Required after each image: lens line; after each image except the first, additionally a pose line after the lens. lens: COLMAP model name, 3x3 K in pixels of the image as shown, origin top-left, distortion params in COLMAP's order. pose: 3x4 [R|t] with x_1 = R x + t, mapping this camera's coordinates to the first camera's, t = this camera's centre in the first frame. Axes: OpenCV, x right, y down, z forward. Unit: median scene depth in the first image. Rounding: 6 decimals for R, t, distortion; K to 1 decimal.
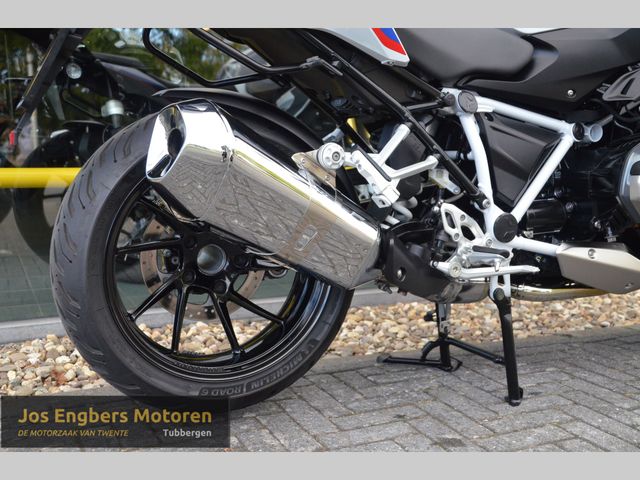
lens RADIAL K [[738.5, 0, 320.0], [0, 738.5, 240.0], [0, 0, 1]] dist [-0.022706, 0.301124]
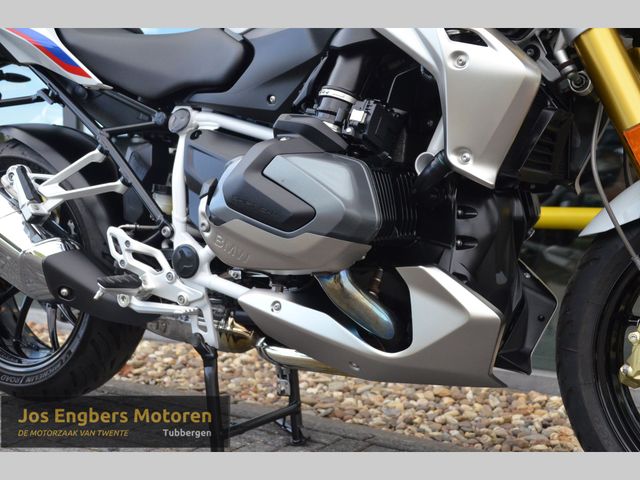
lens RADIAL K [[896.8, 0, 320.0], [0, 896.8, 240.0], [0, 0, 1]] dist [0.120498, 0.032906]
pose [[0.527738, 0.045326, -0.848197, 1.214917], [-0.117721, 0.992841, -0.020190, -0.037805], [0.841210, 0.110506, 0.529296, 0.564800]]
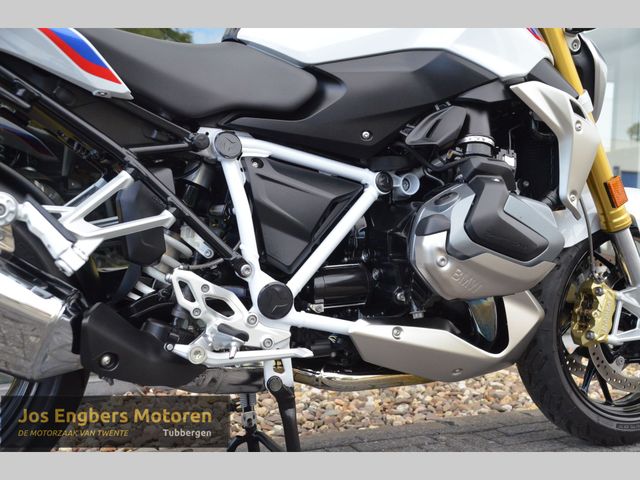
lens RADIAL K [[738.5, 0, 320.0], [0, 738.5, 240.0], [0, 0, 1]] dist [-0.022706, 0.301124]
pose [[0.999576, 0.004666, -0.028735, 0.318559], [-0.006945, 0.996792, -0.079733, -0.018196], [0.028271, 0.079898, 0.996402, 0.201084]]
